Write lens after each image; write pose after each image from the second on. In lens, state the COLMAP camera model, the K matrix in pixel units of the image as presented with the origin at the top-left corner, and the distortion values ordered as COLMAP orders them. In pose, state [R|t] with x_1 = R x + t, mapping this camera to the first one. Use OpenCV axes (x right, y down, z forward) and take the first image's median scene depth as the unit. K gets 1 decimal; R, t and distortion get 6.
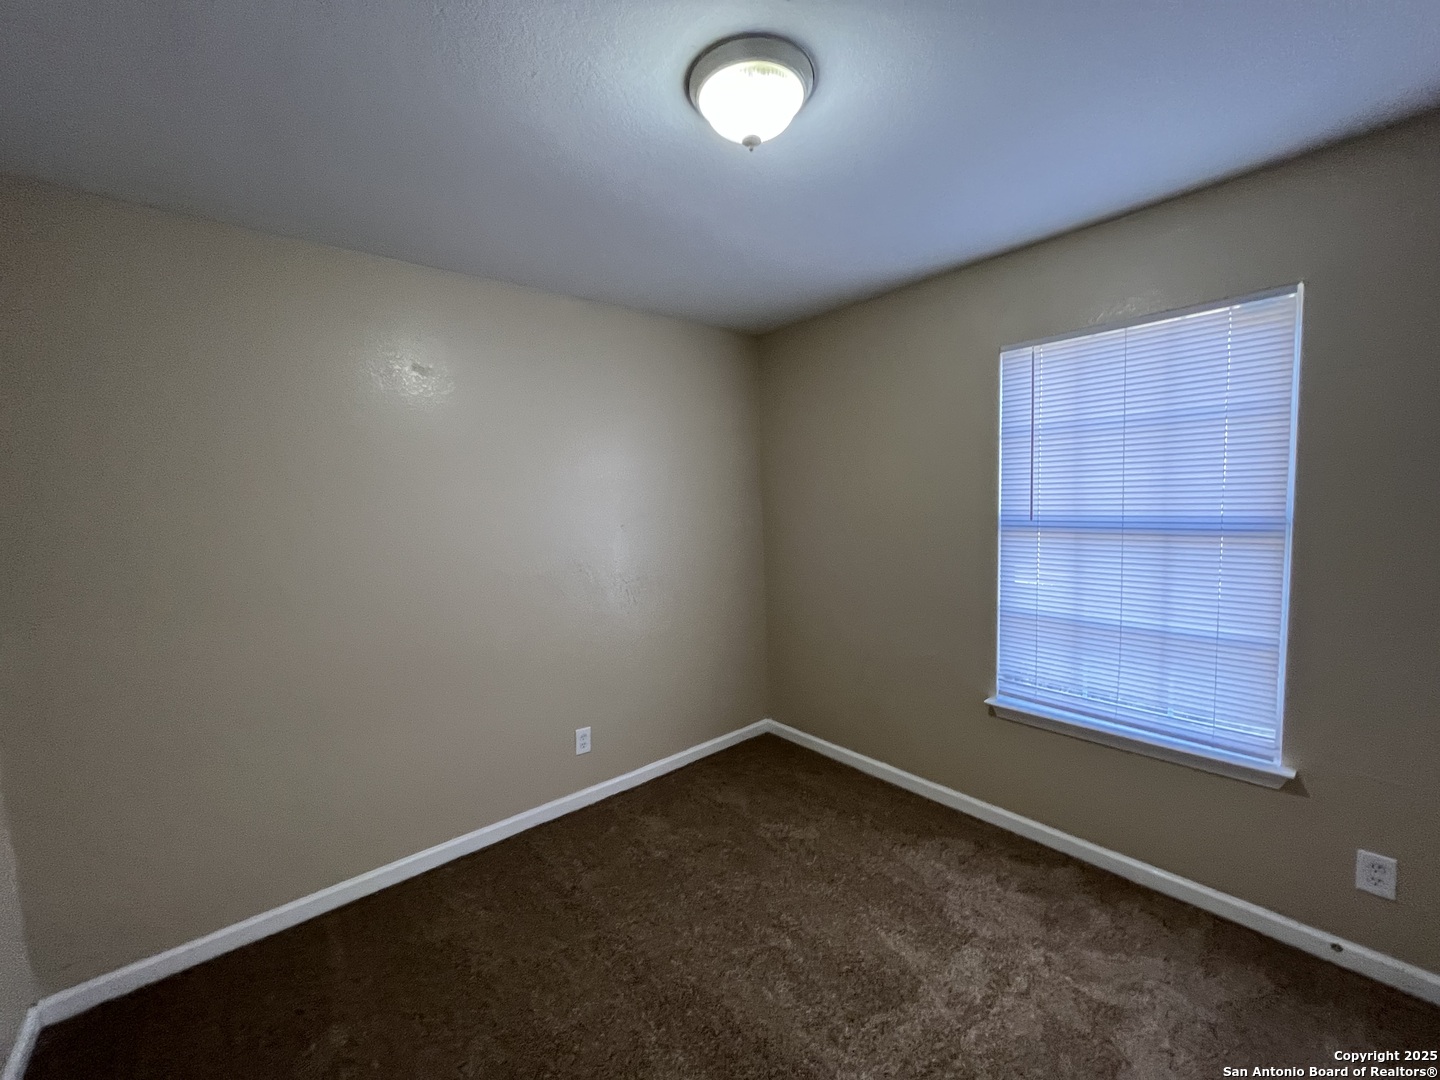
lens RADIAL K [[578.5, 0, 719.5], [0, 578.5, 539.8], [0, 0, 1]] dist [-0.001725, -0.000785]
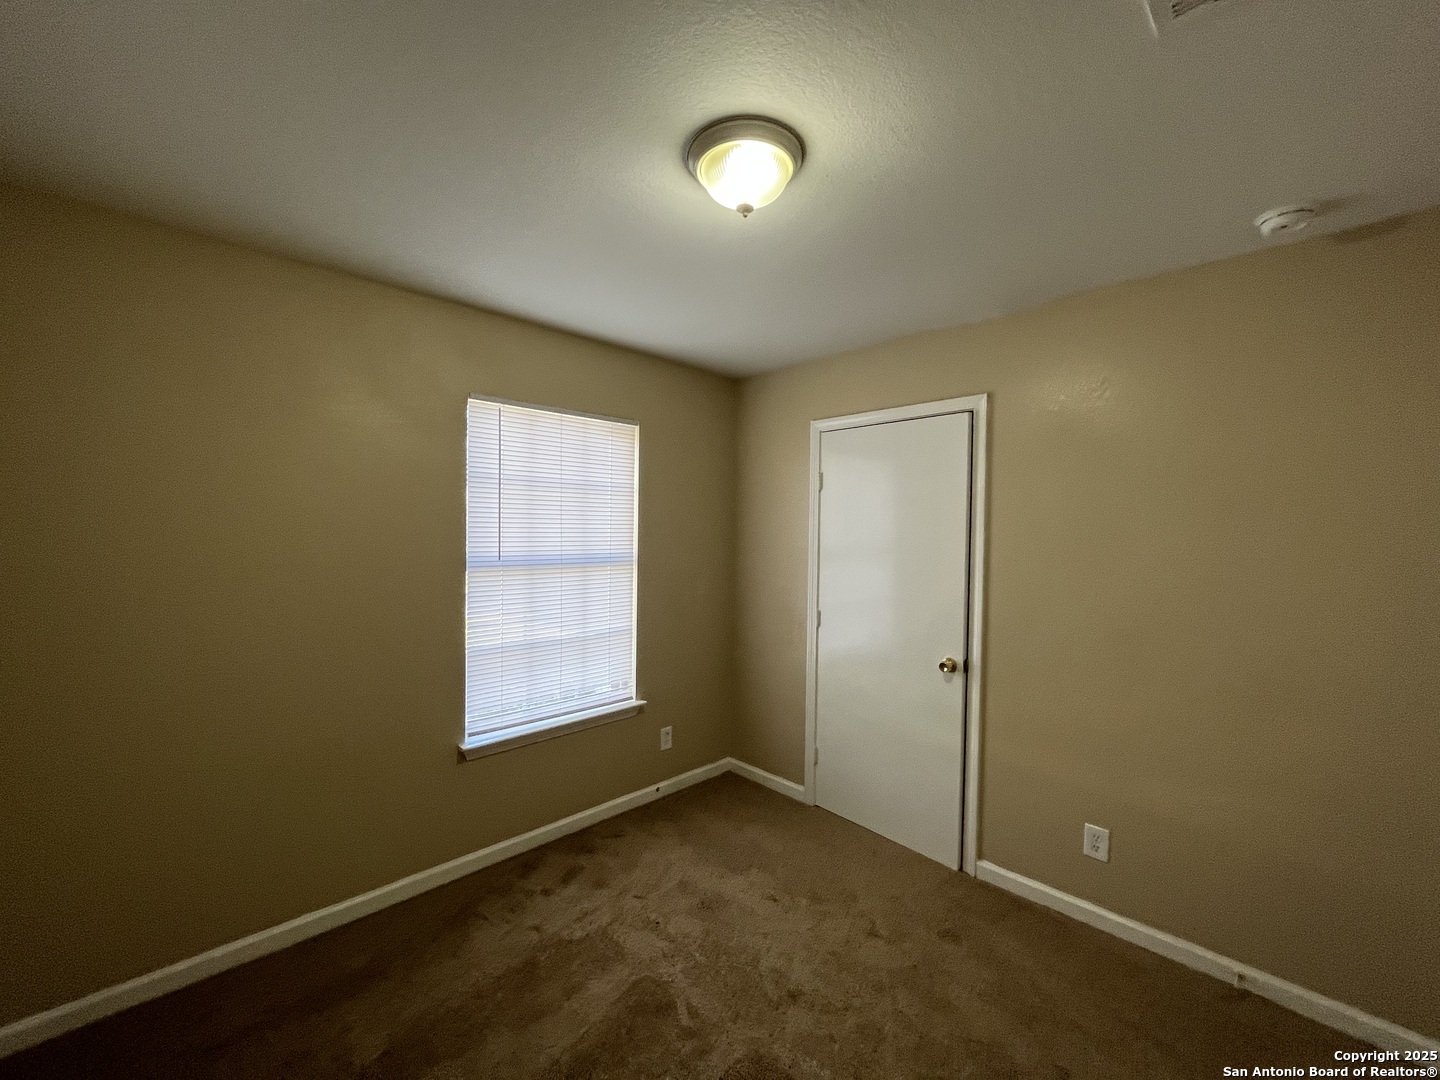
lens RADIAL K [[578.5, 0, 719.5], [0, 578.5, 539.8], [0, 0, 1]] dist [-0.001725, -0.000785]
pose [[-0.062620, 0.009529, 0.997992, -0.656615], [0.065933, 0.997809, -0.005390, -0.045377], [-0.995857, 0.065463, -0.063111, 0.748226]]
